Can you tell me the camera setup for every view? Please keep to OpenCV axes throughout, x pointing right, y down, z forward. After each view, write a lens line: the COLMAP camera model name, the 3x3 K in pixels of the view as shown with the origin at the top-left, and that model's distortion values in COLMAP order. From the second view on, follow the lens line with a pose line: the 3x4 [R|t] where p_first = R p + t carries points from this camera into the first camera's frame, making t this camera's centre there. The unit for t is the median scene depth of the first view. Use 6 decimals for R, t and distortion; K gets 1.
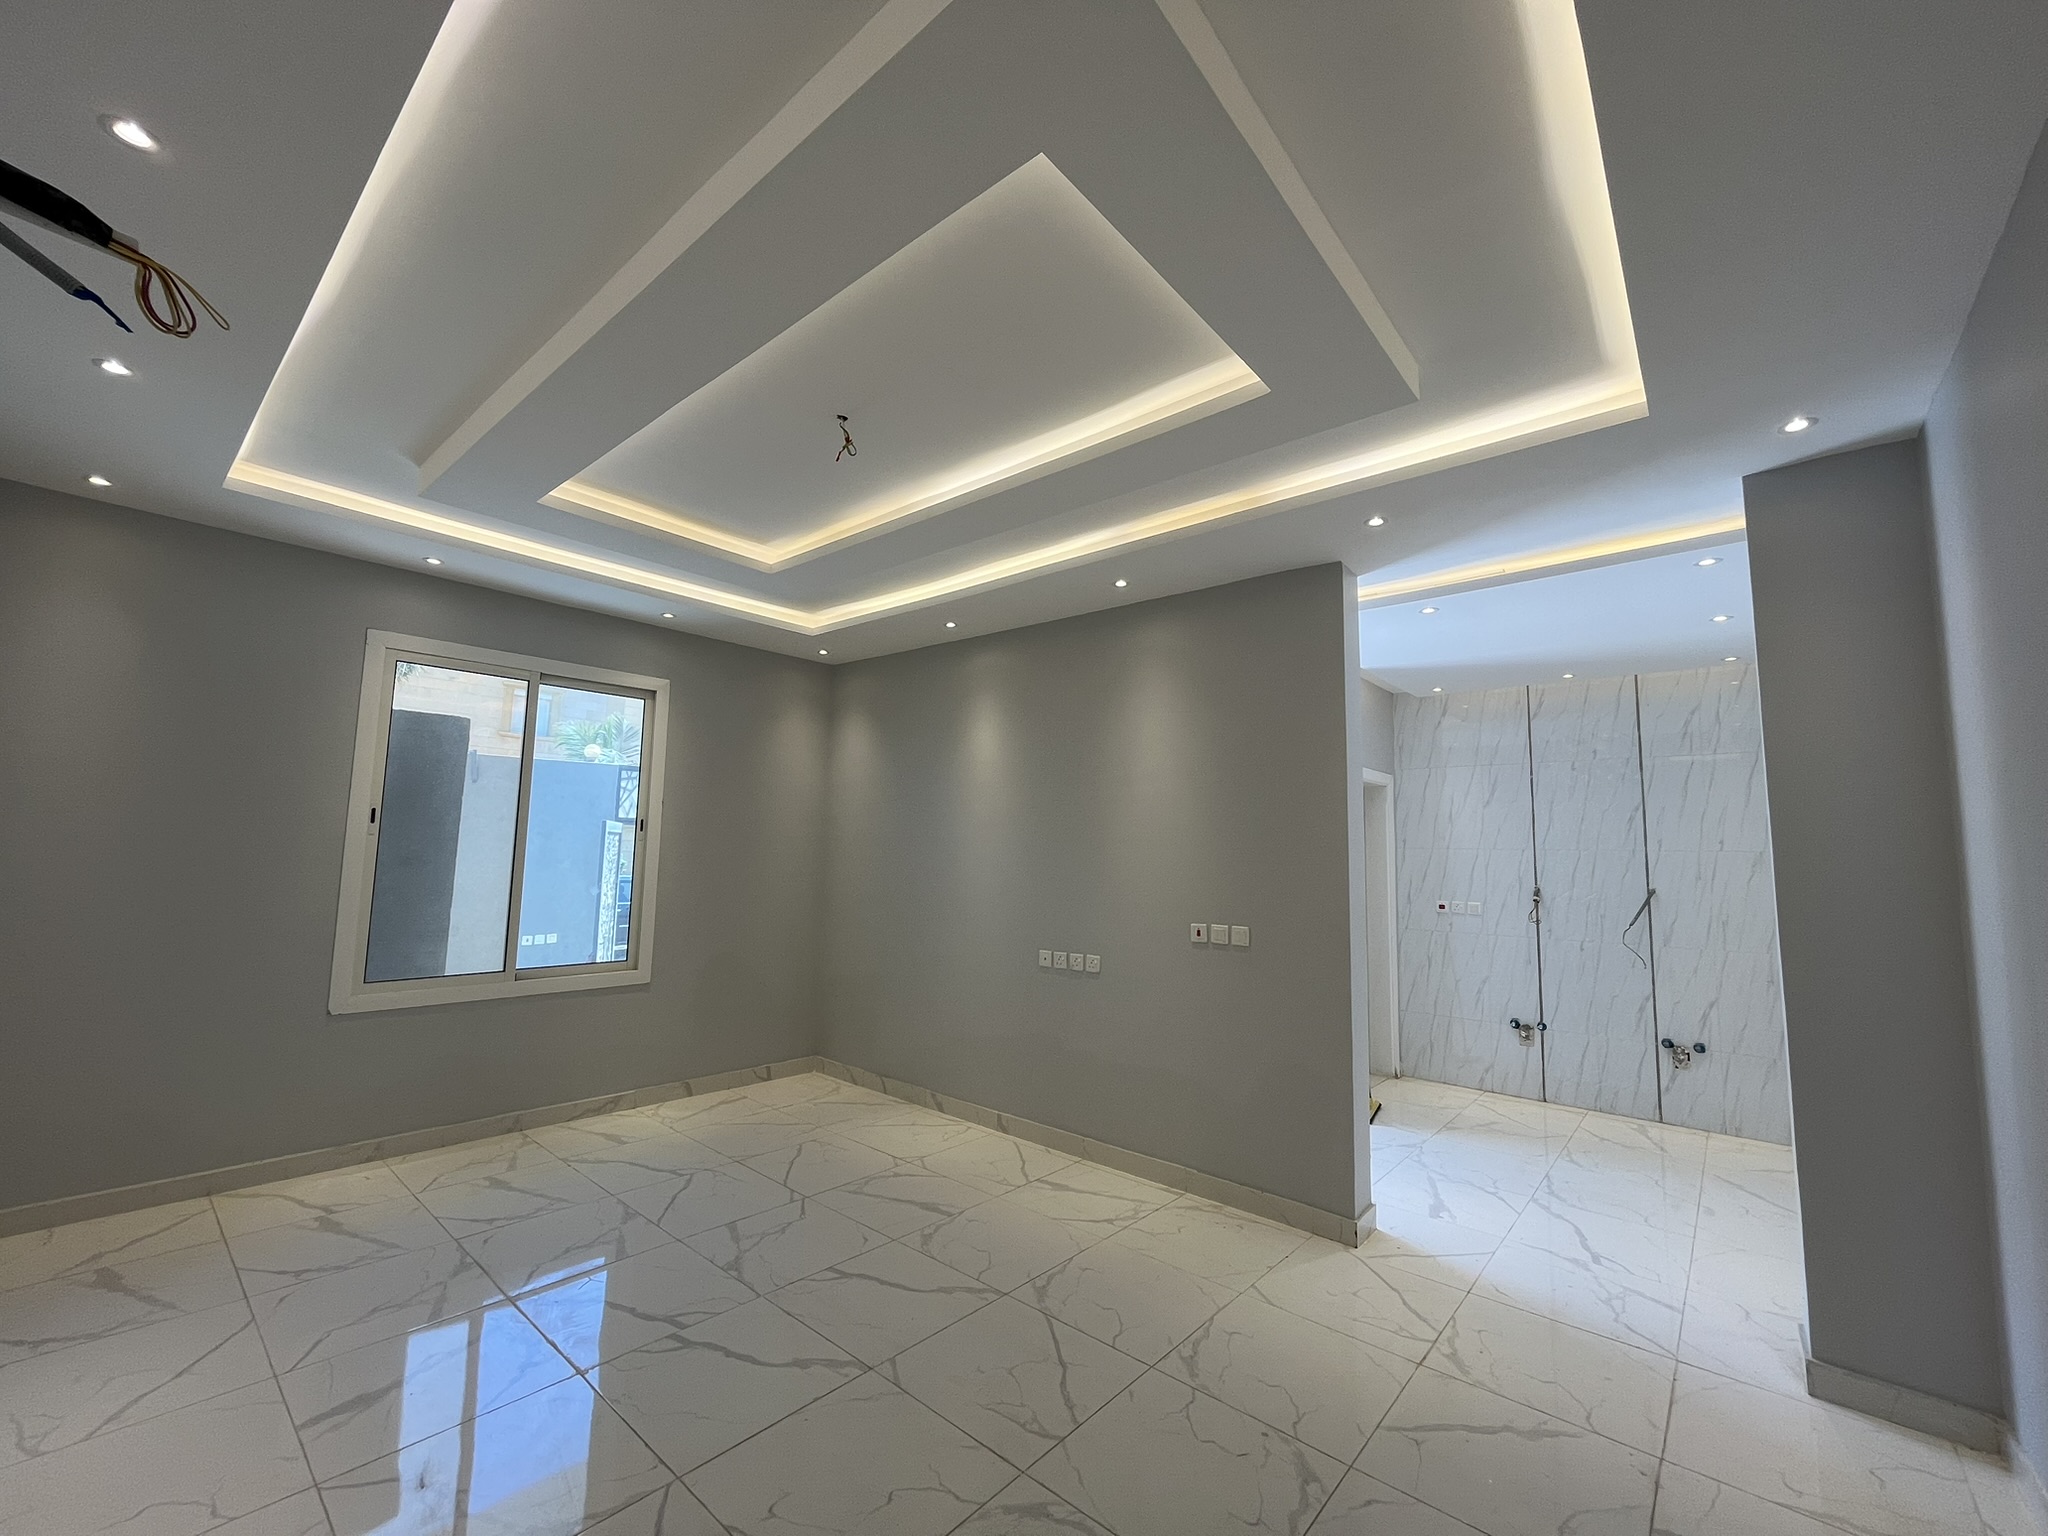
lens RADIAL K [[828.0, 0, 1017.5], [0, 828.0, 765.5], [0, 0, 1]] dist [0.000115, -0.000757]
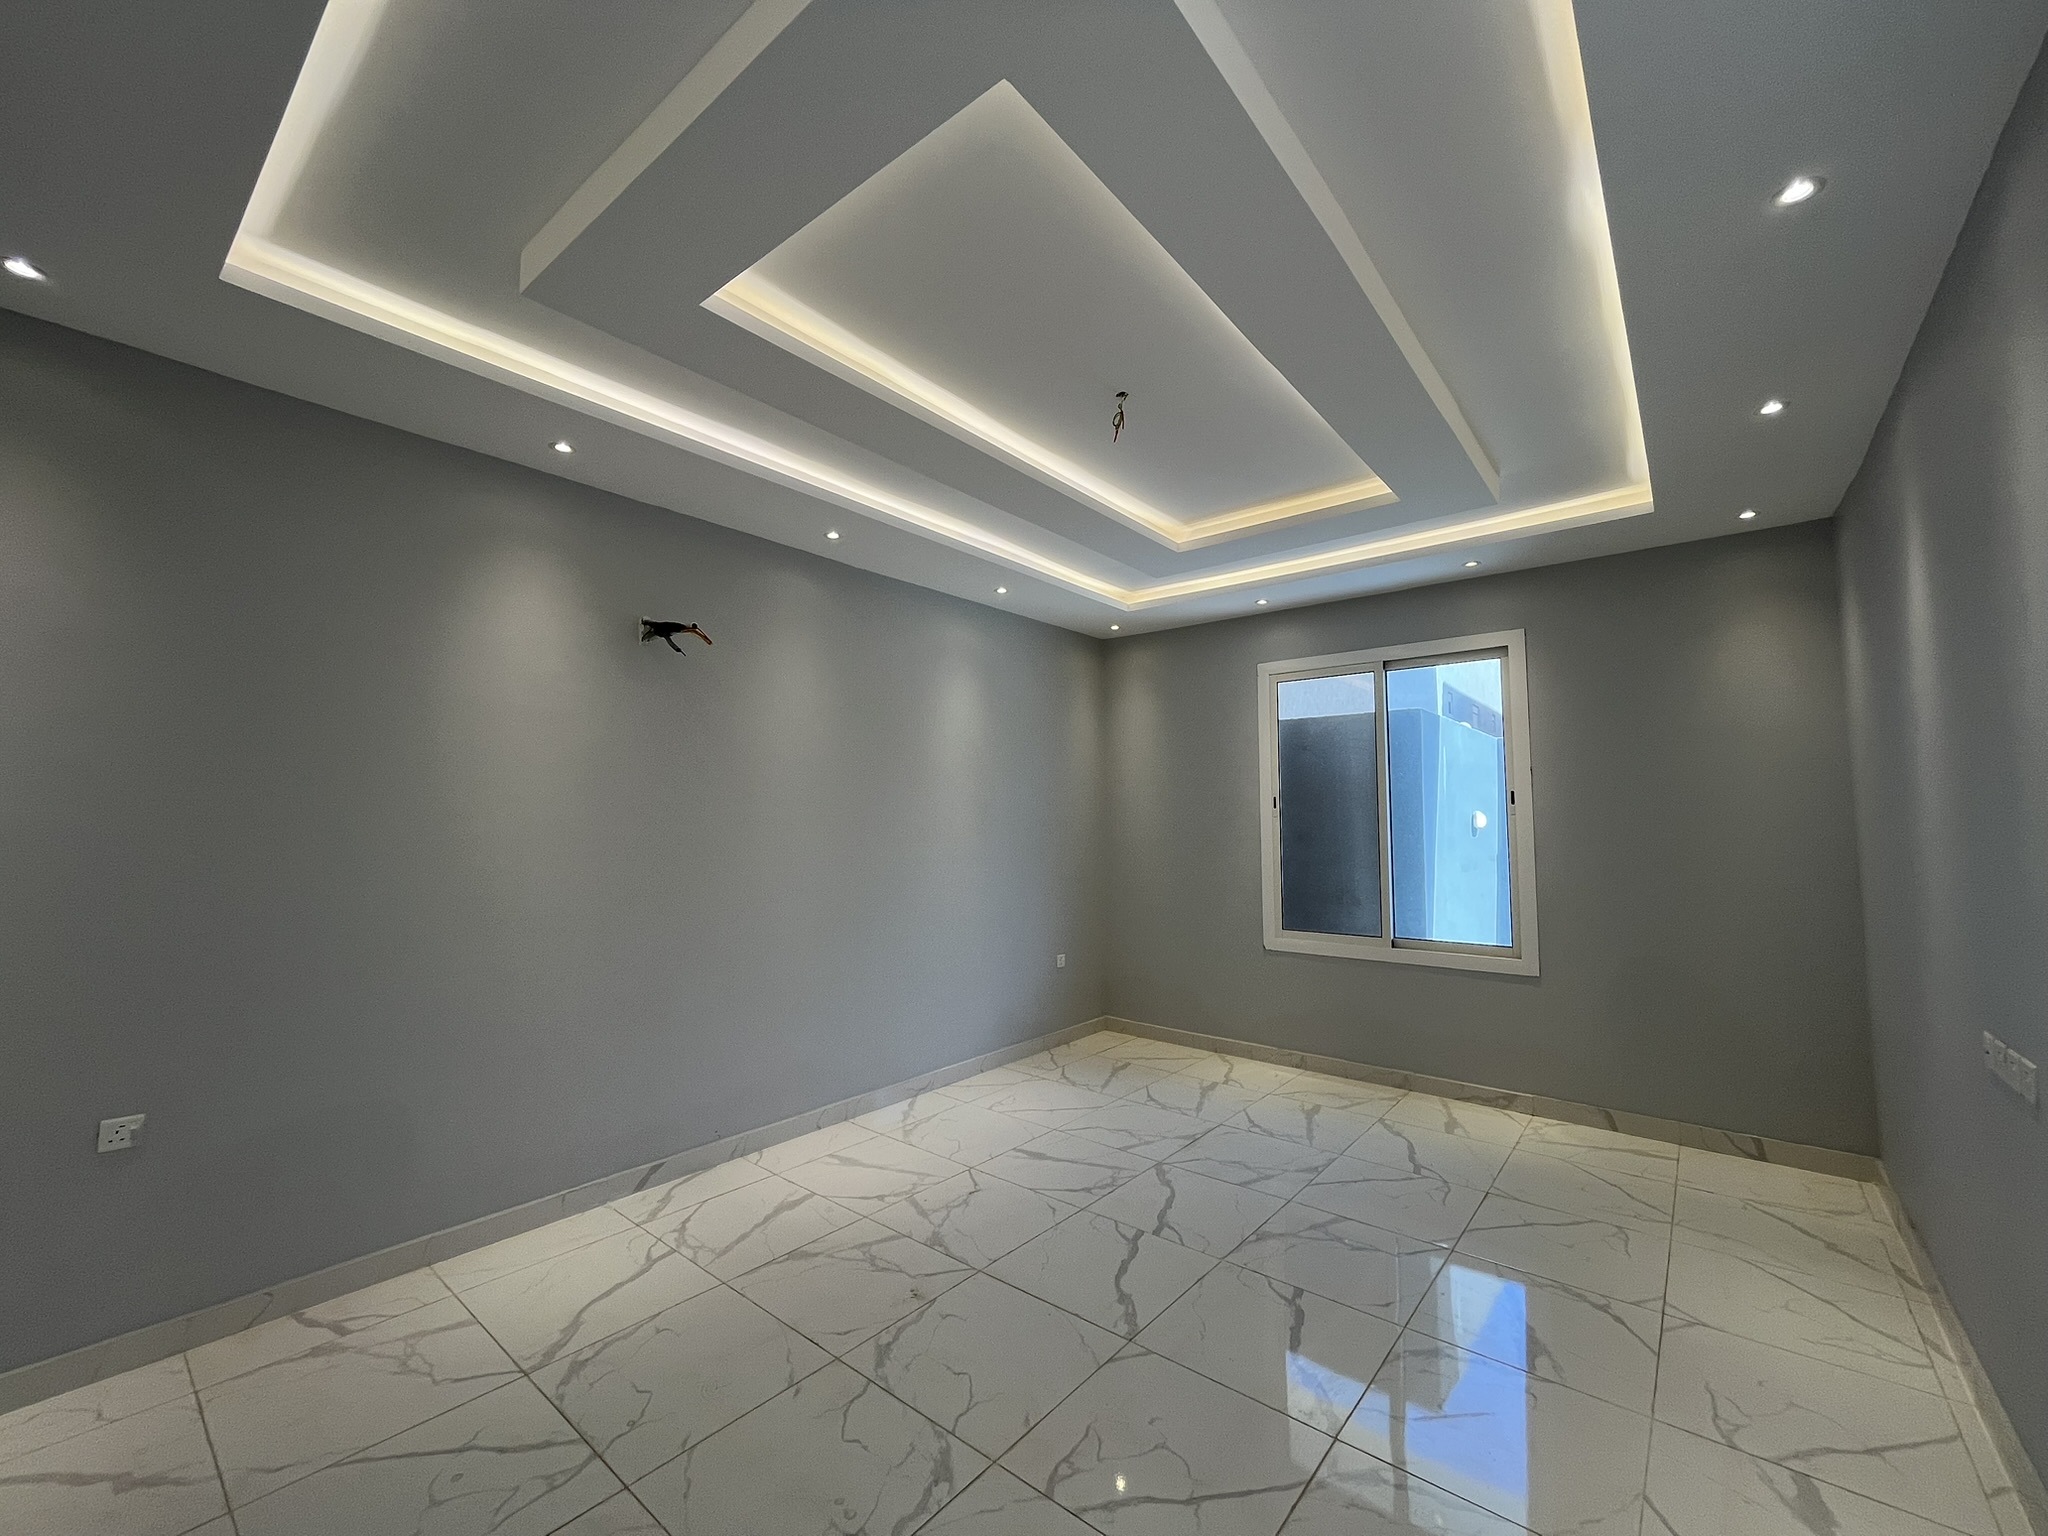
lens RADIAL K [[828.0, 0, 1018.5], [0, 828.0, 777.1], [0, 0, 1]] dist [0.000115, -0.000757]
pose [[0.024485, -0.078934, -0.996579, 0.492419], [0.108976, 0.991148, -0.075827, 0.069864], [0.993743, -0.106747, 0.032870, 0.520383]]
